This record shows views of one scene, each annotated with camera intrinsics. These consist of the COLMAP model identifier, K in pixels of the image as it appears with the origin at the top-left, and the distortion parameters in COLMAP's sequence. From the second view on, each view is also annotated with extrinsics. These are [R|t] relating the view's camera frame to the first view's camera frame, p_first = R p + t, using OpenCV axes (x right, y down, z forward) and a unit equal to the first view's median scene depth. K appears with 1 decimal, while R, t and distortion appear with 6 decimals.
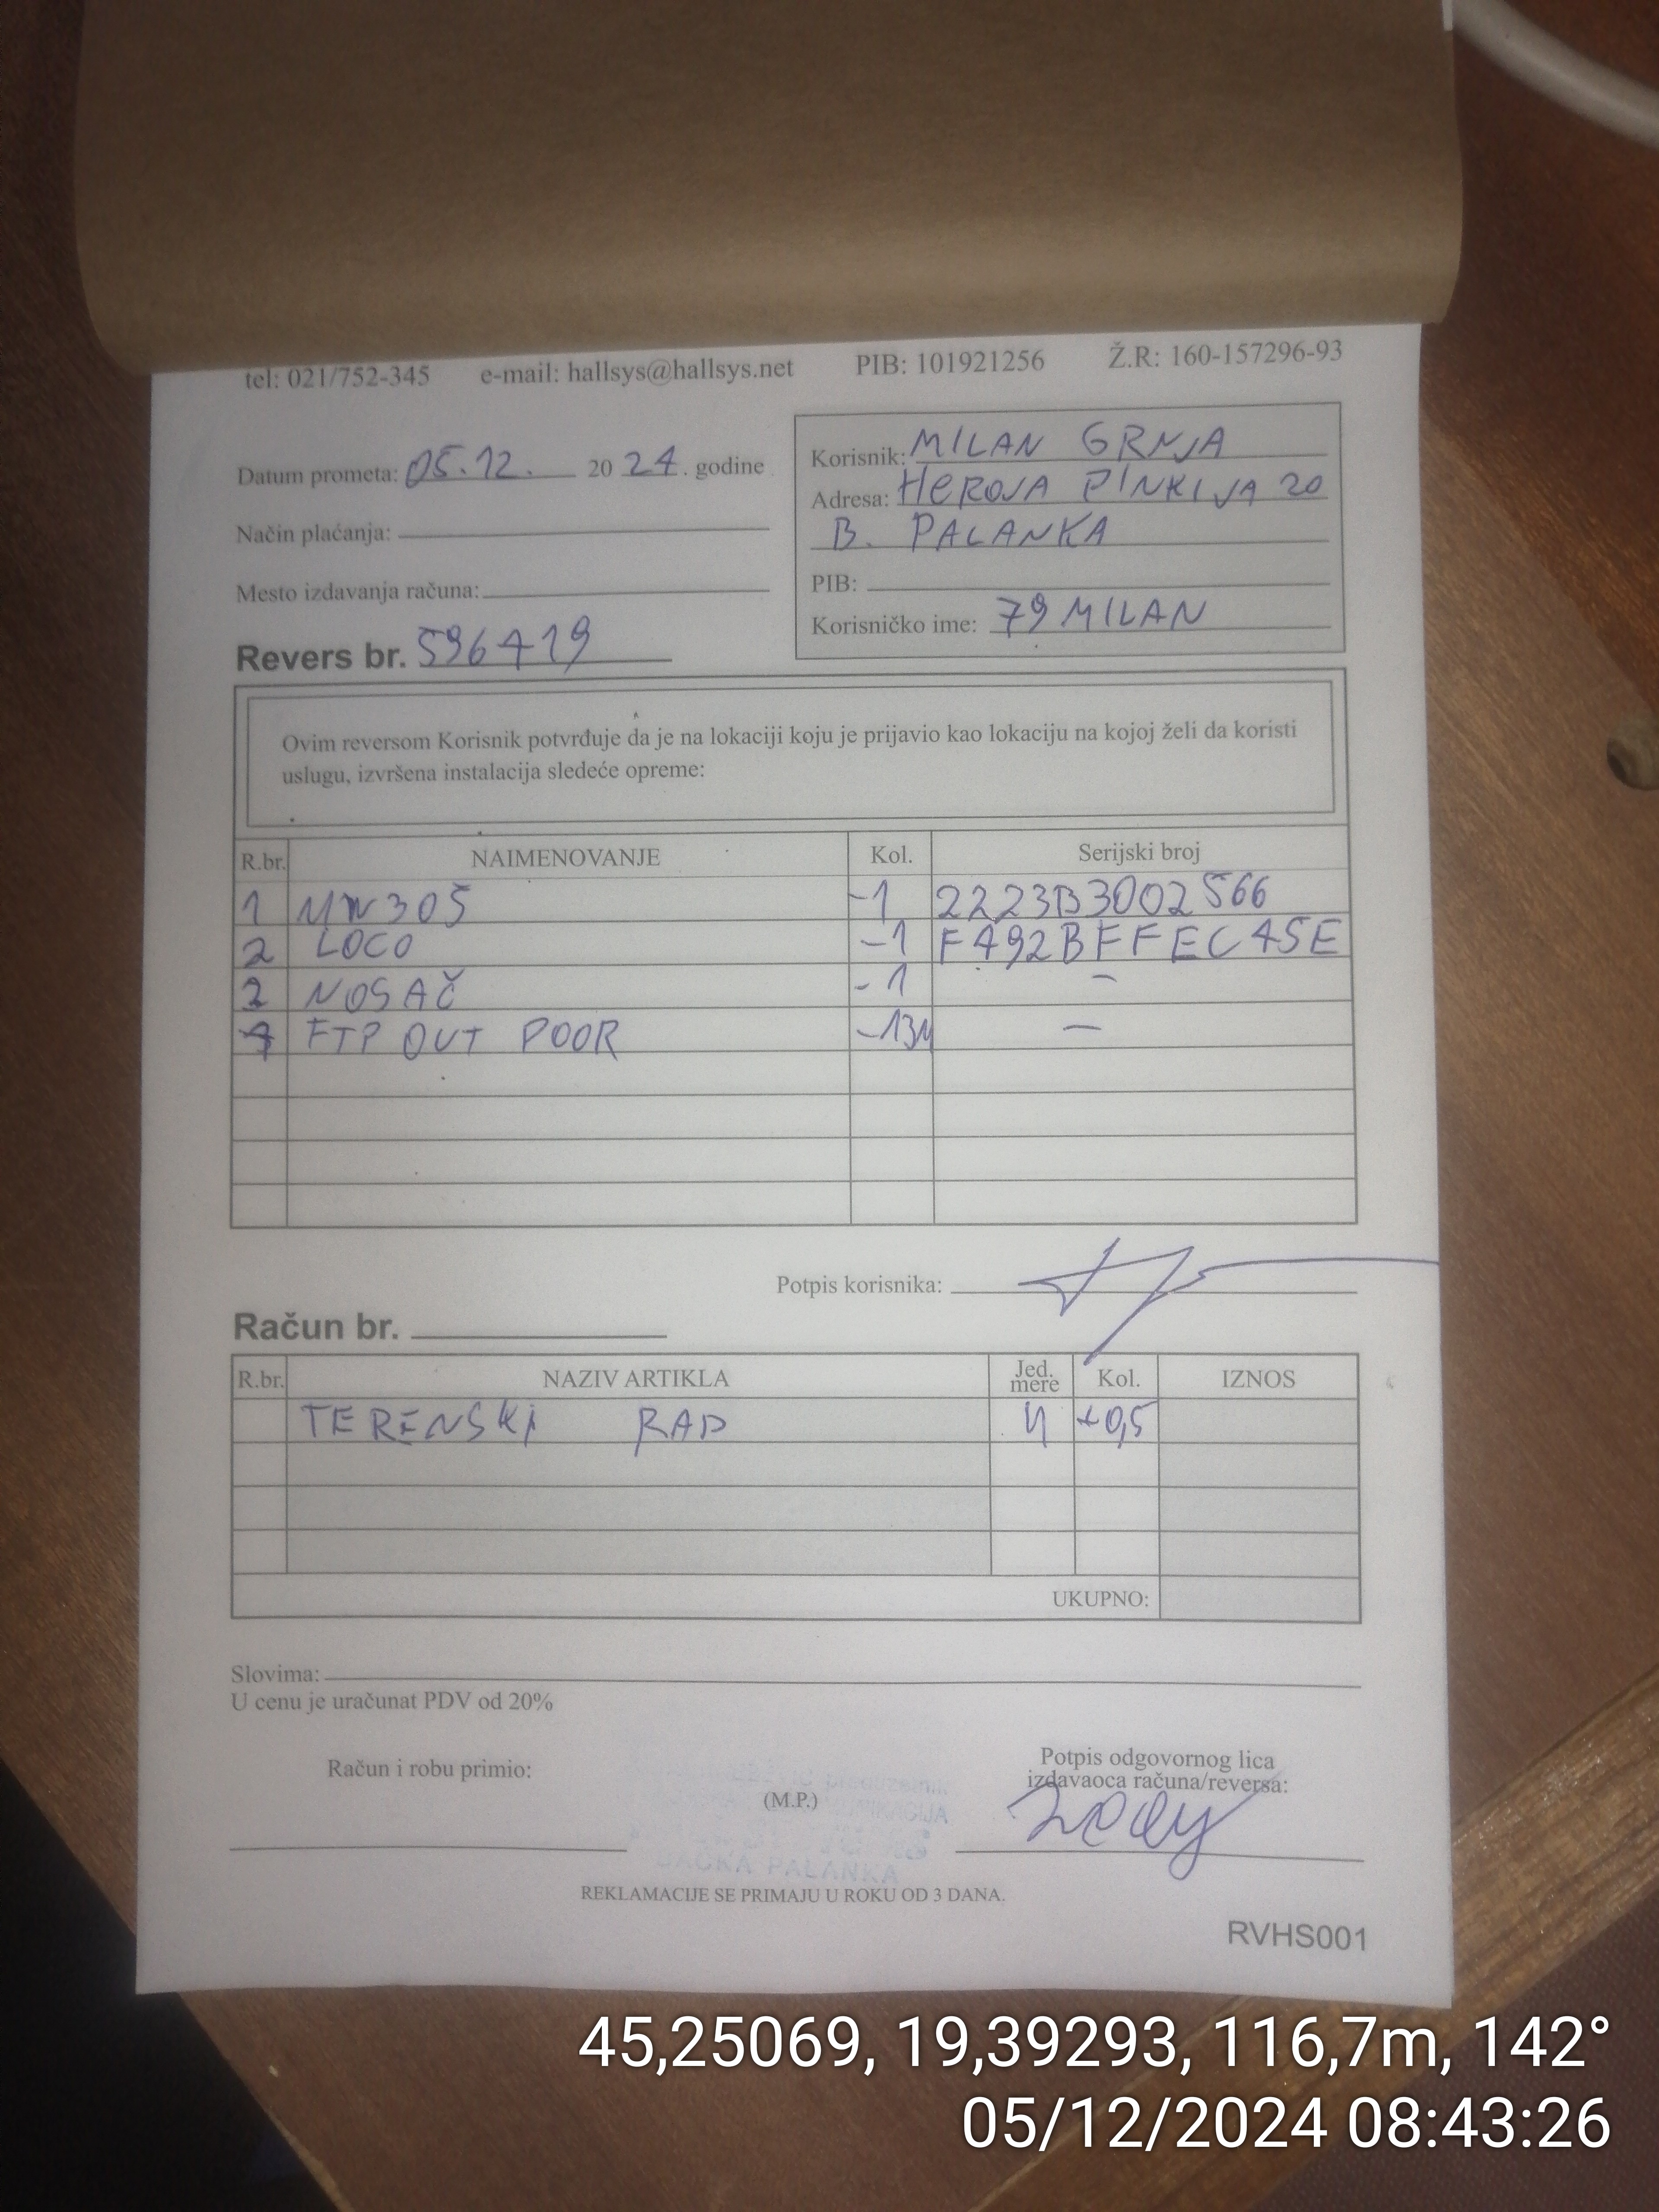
lens RADIAL K [[1734.6, 0, 829.5], [0, 1734.6, 1106.0], [0, 0, 1]] dist [0.000849, 0.000040]
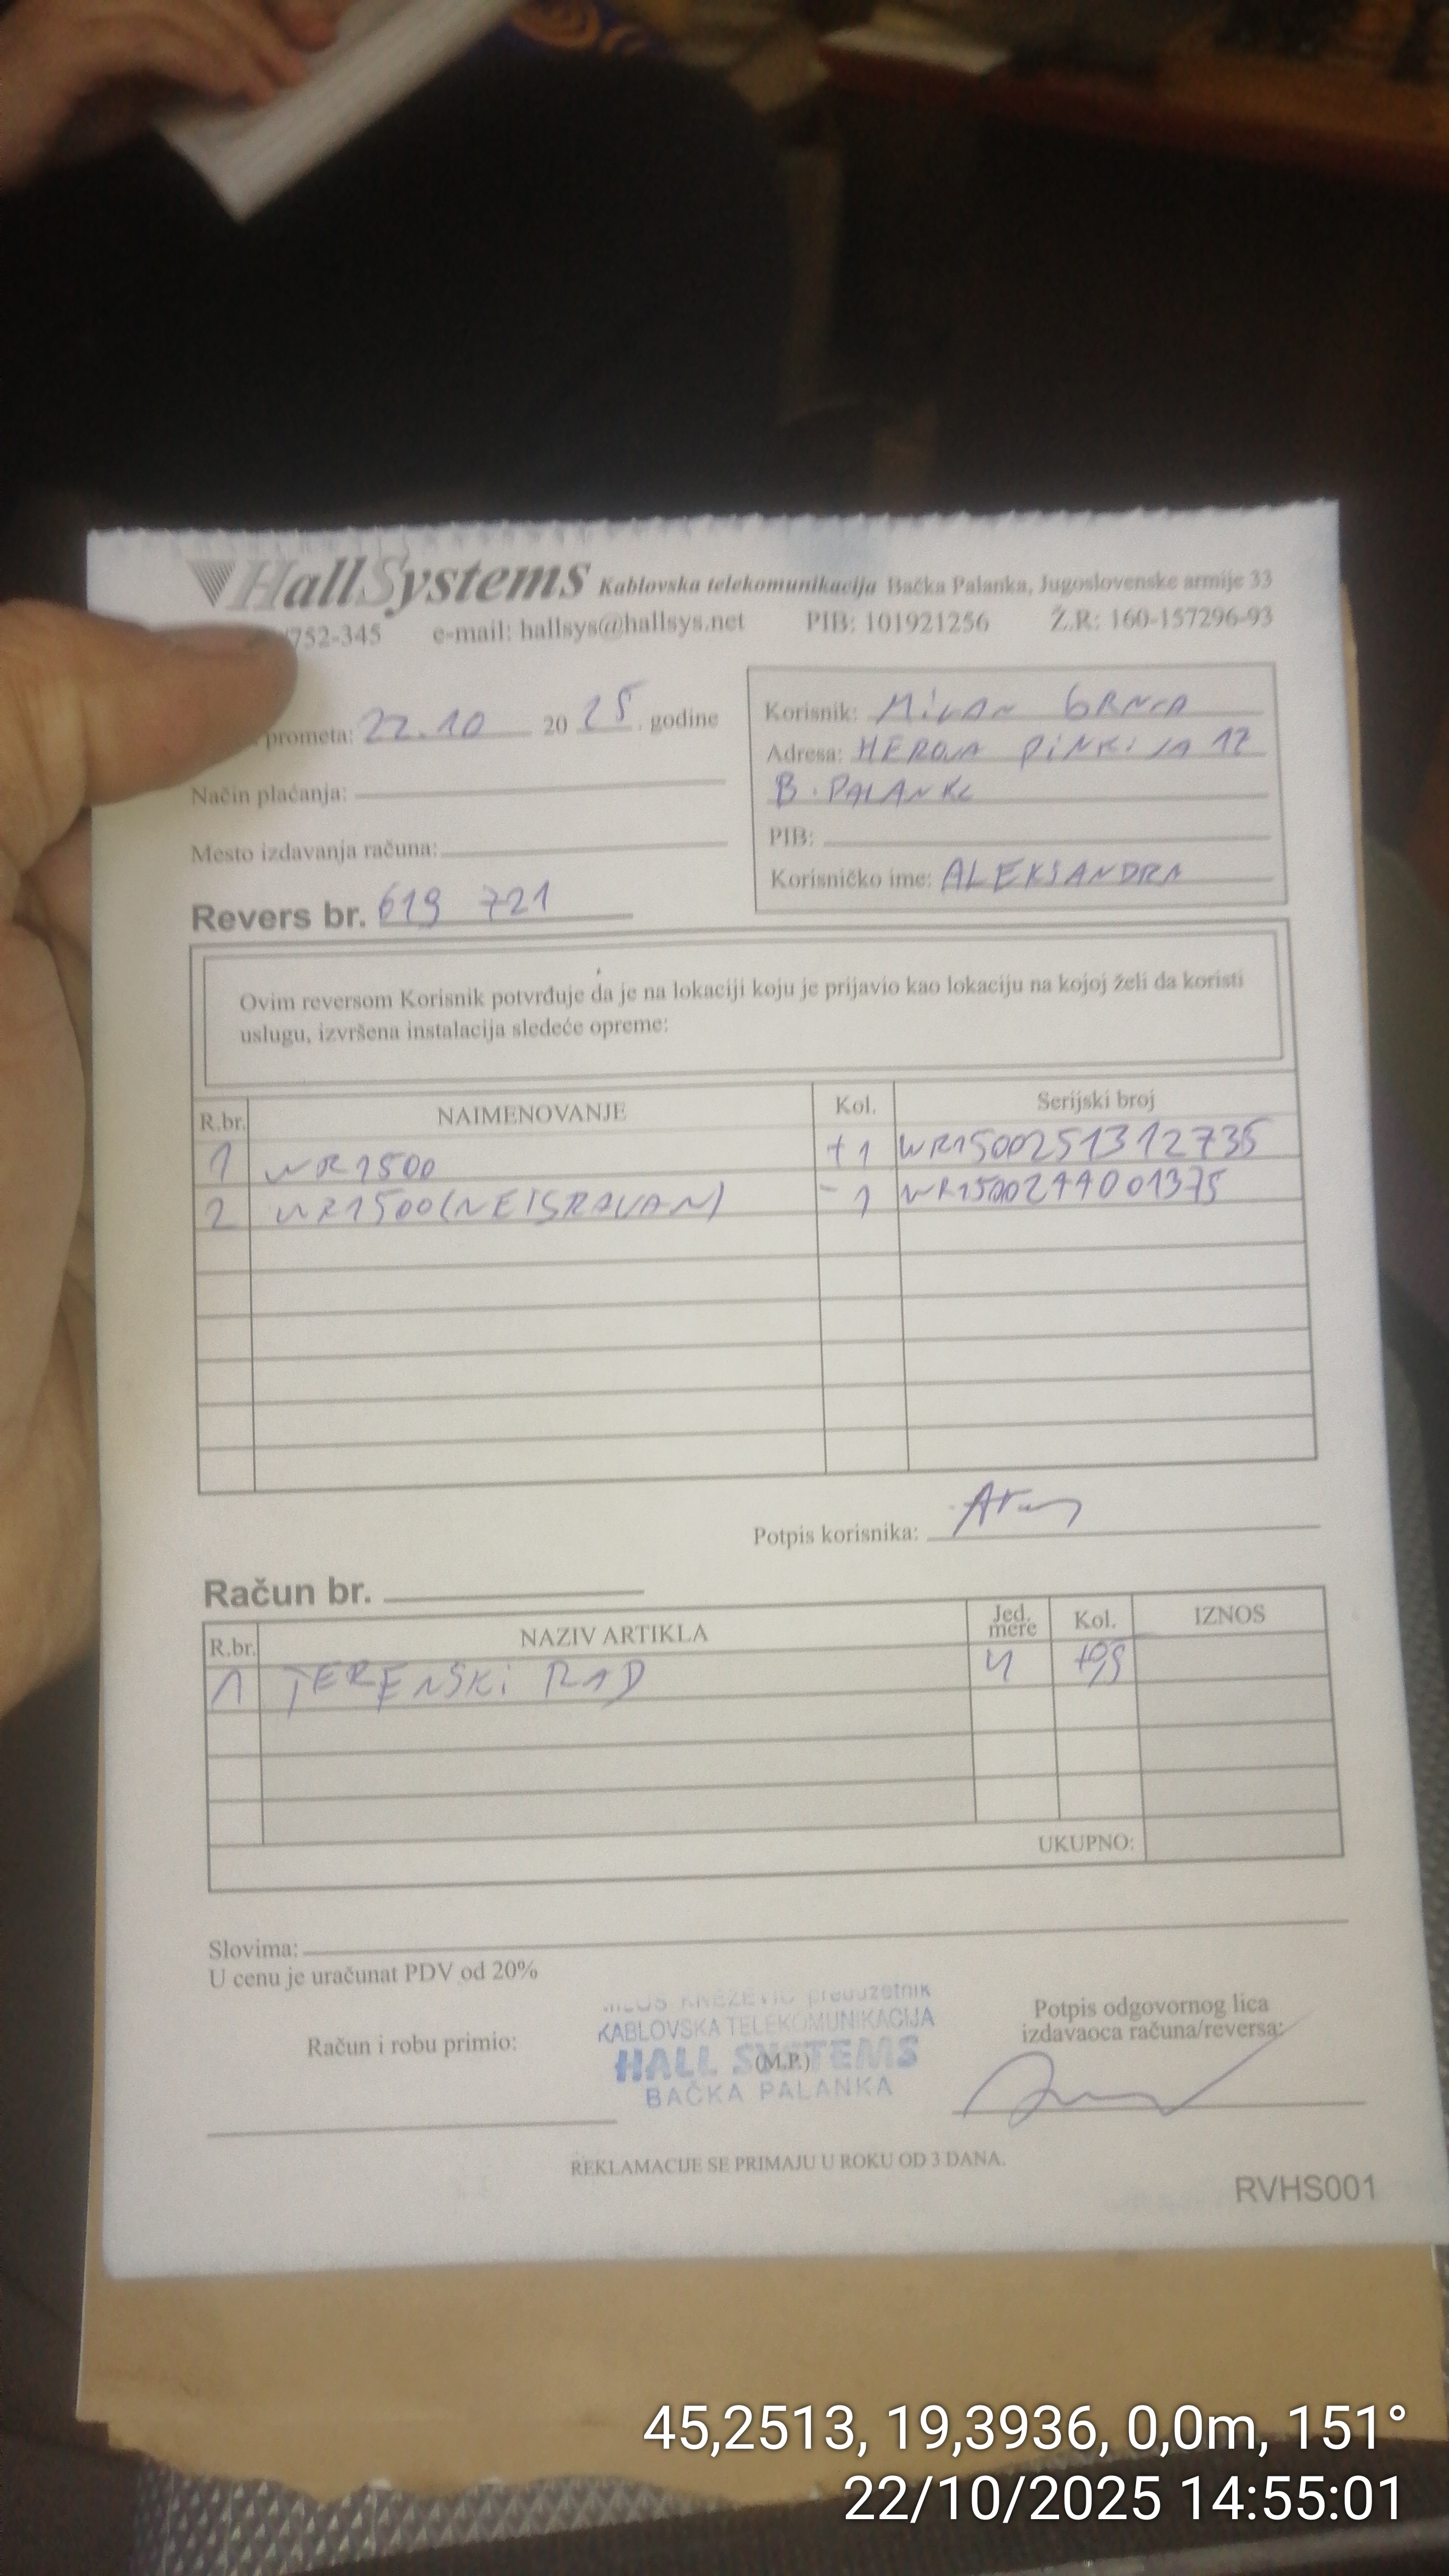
lens RADIAL K [[1964.4, 0, 724.5], [0, 1964.4, 1288.0], [0, 0, 1]] dist [0.000554, -0.001061]
pose [[0.998691, -0.028672, -0.042370, 0.004456], [0.027391, 0.999159, -0.030497, -0.005196], [0.043209, 0.029297, 0.998636, -0.122405]]
